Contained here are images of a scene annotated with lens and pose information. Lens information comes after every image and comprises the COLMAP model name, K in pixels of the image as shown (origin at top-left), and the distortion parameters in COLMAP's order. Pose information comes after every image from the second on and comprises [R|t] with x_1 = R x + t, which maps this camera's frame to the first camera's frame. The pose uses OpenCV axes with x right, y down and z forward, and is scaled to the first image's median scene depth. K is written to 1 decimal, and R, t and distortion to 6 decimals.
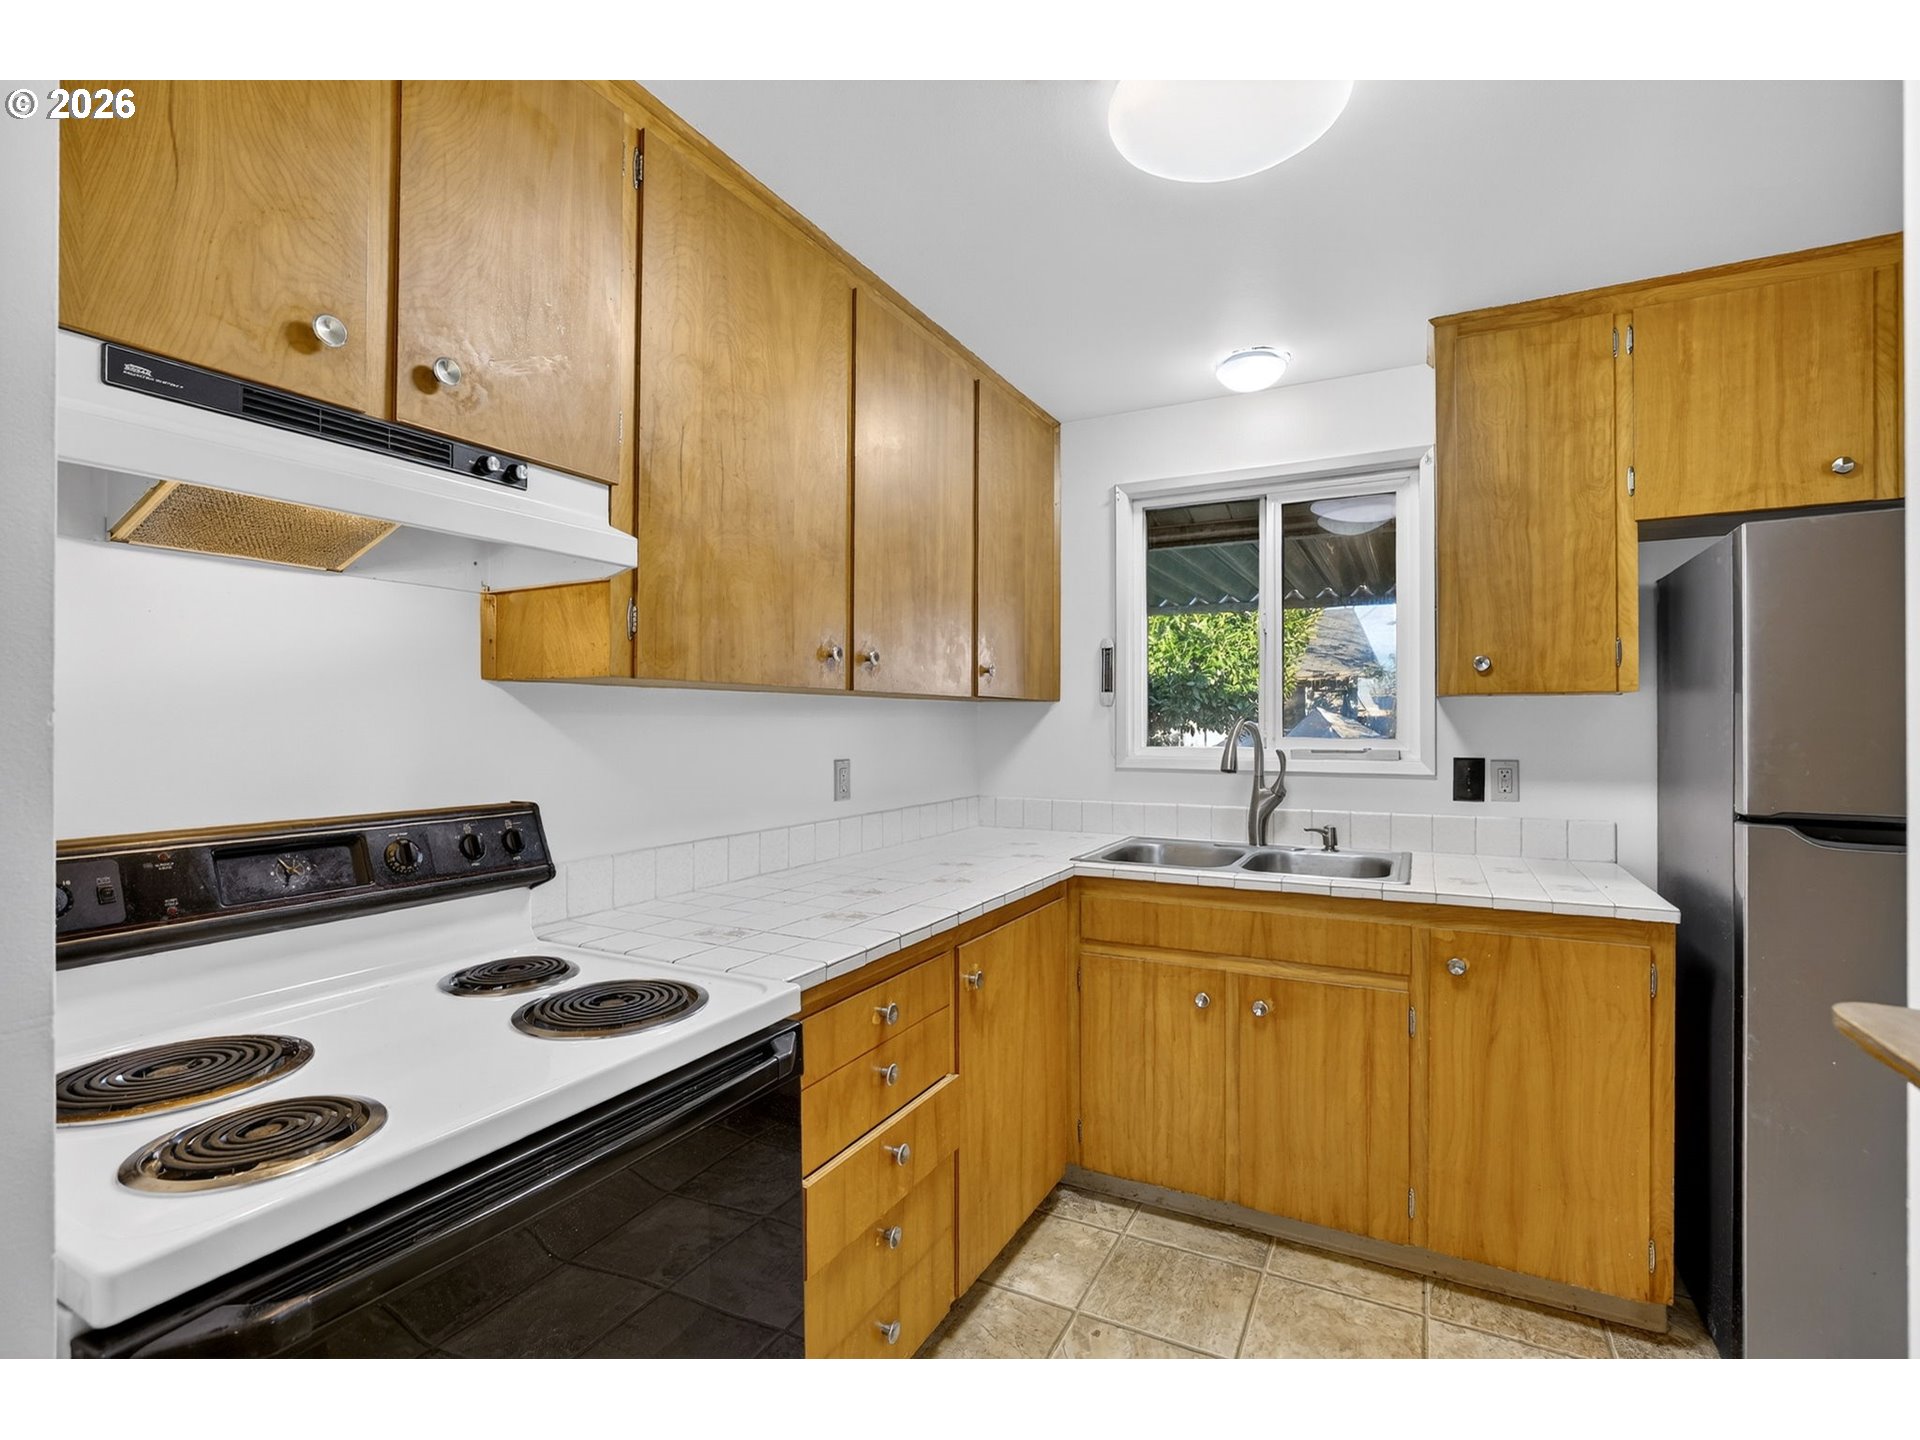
lens RADIAL K [[870.5, 0, 970.1], [0, 870.5, 716.4], [0, 0, 1]] dist [-0.036743, 0.014386]
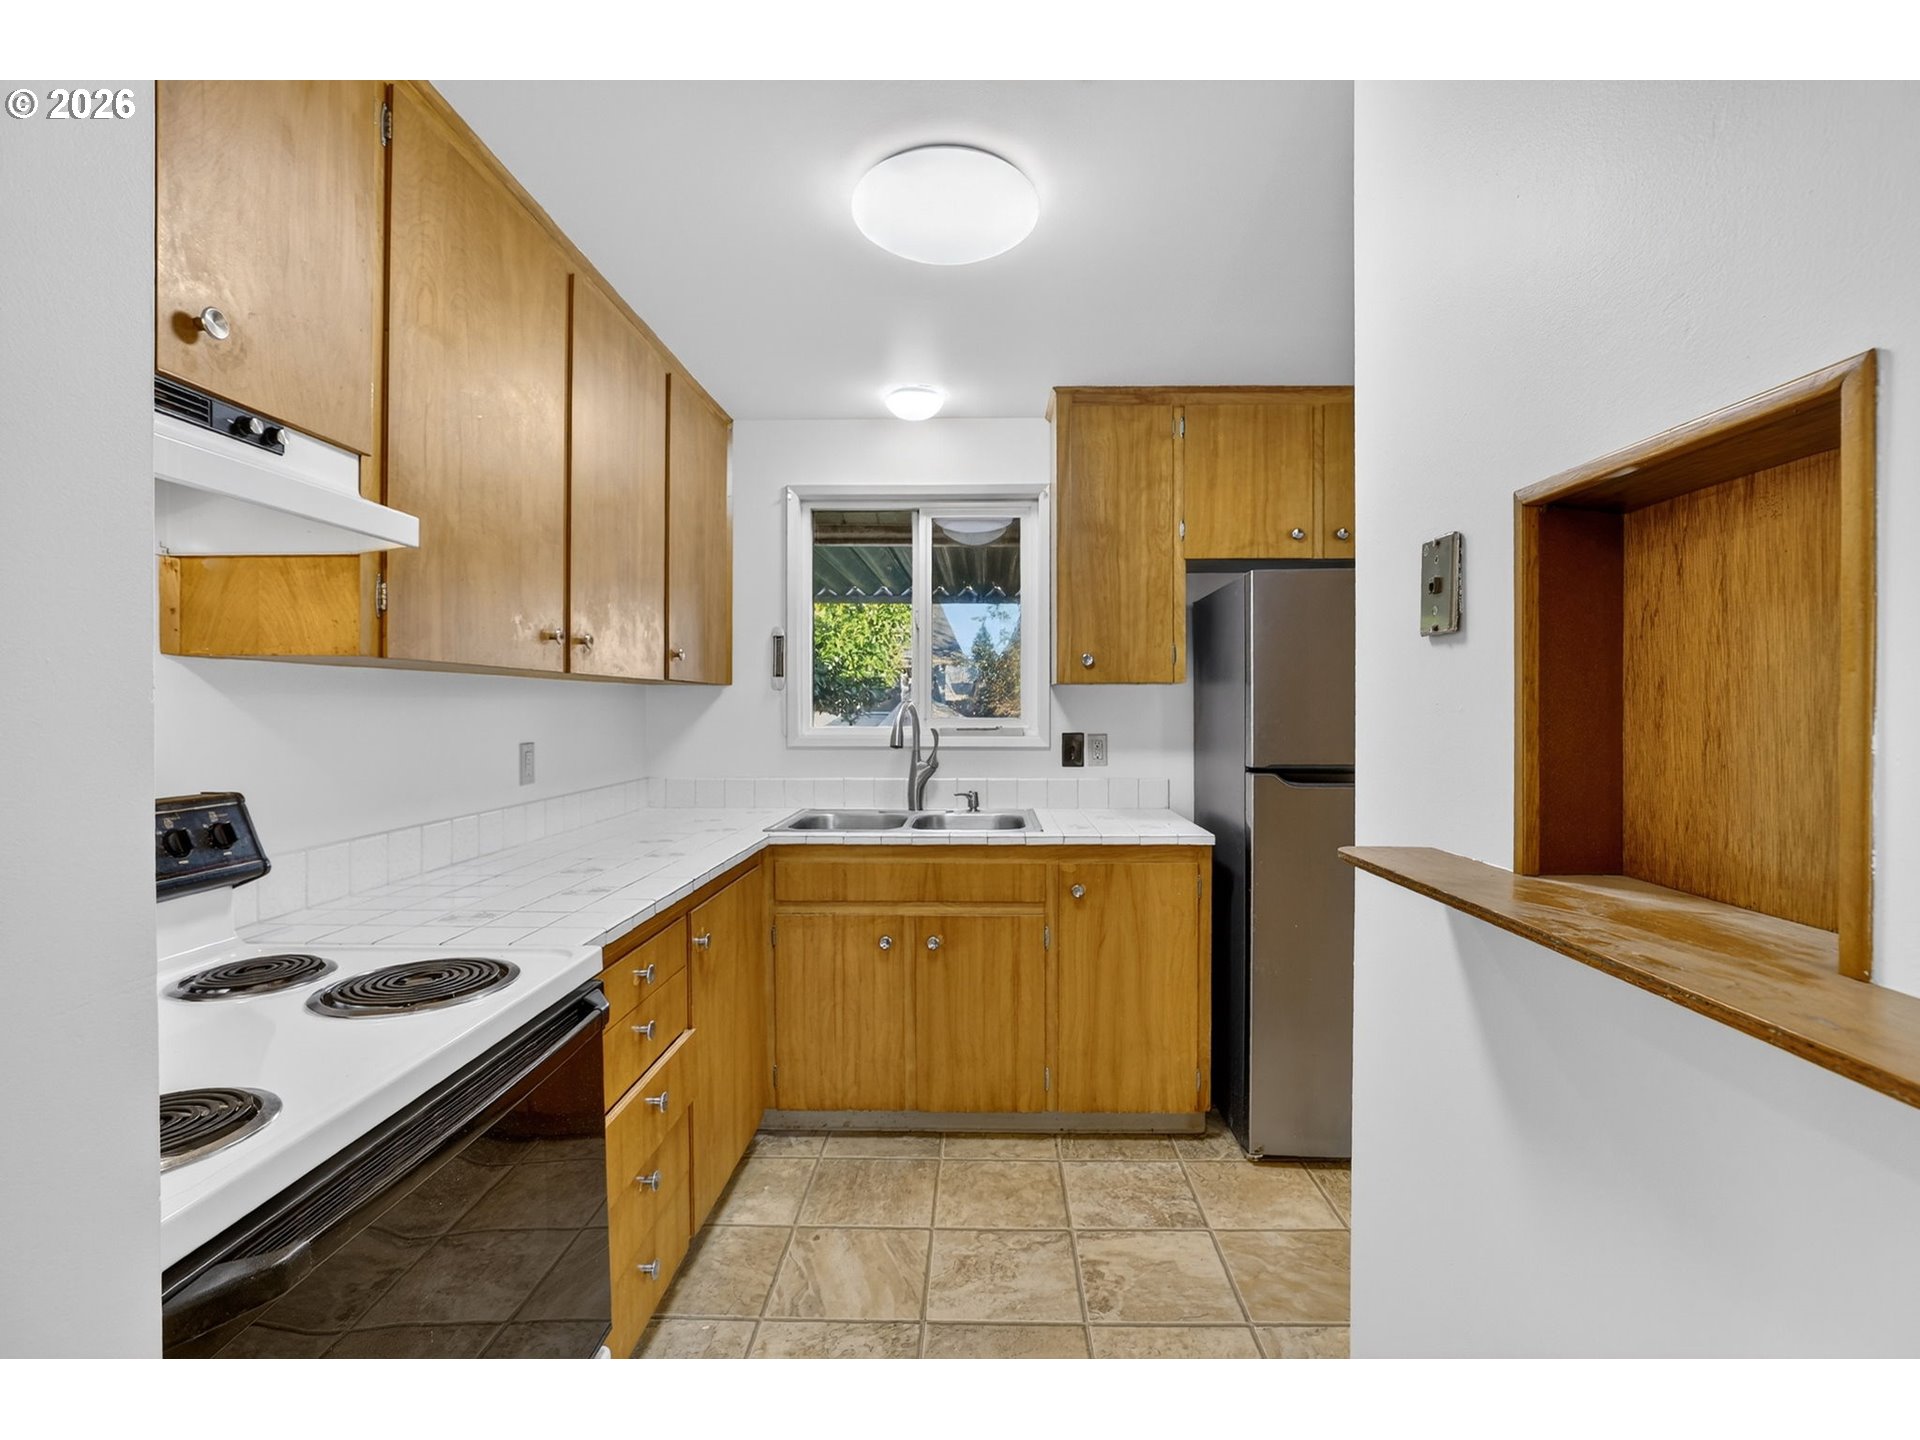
lens RADIAL K [[866.4, 0, 971.5], [0, 866.4, 704.8], [0, 0, 1]] dist [-0.032170, 0.010802]
pose [[0.895235, 0.000616, 0.445593, -0.158859], [-0.003051, 0.999984, 0.004747, 0.001082], [-0.445583, -0.005609, 0.895223, -0.101779]]
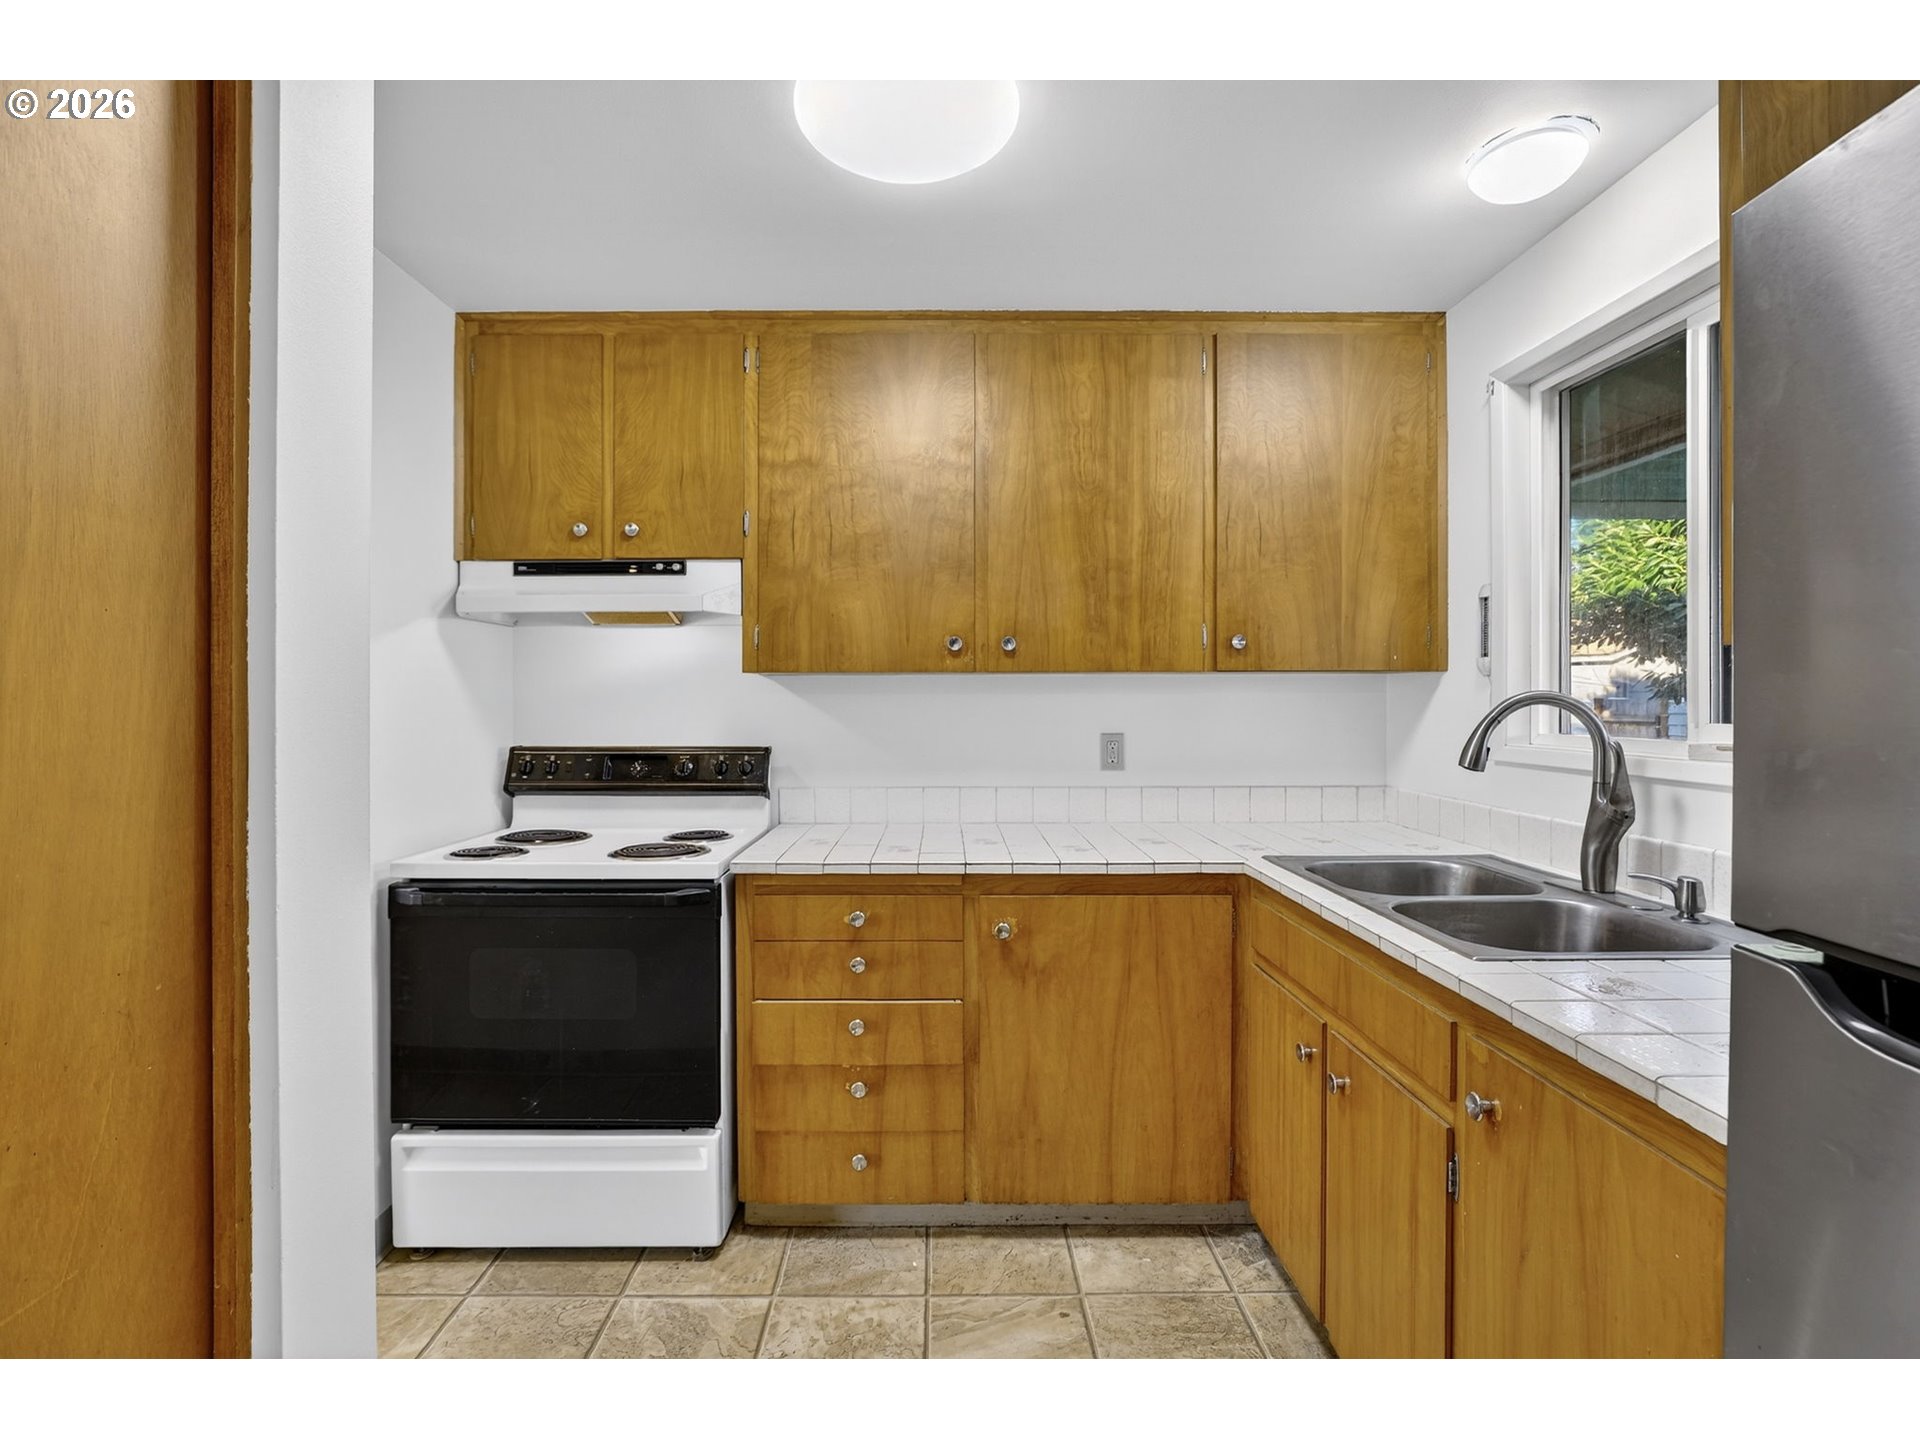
lens RADIAL K [[880.6, 0, 966.0], [0, 880.6, 695.1], [0, 0, 1]] dist [-0.031984, 0.011701]
pose [[0.480097, -0.004279, -0.877205, 0.875623], [0.008241, 0.999966, -0.000367, 0.001608], [0.877177, -0.007052, 0.480116, 0.378471]]
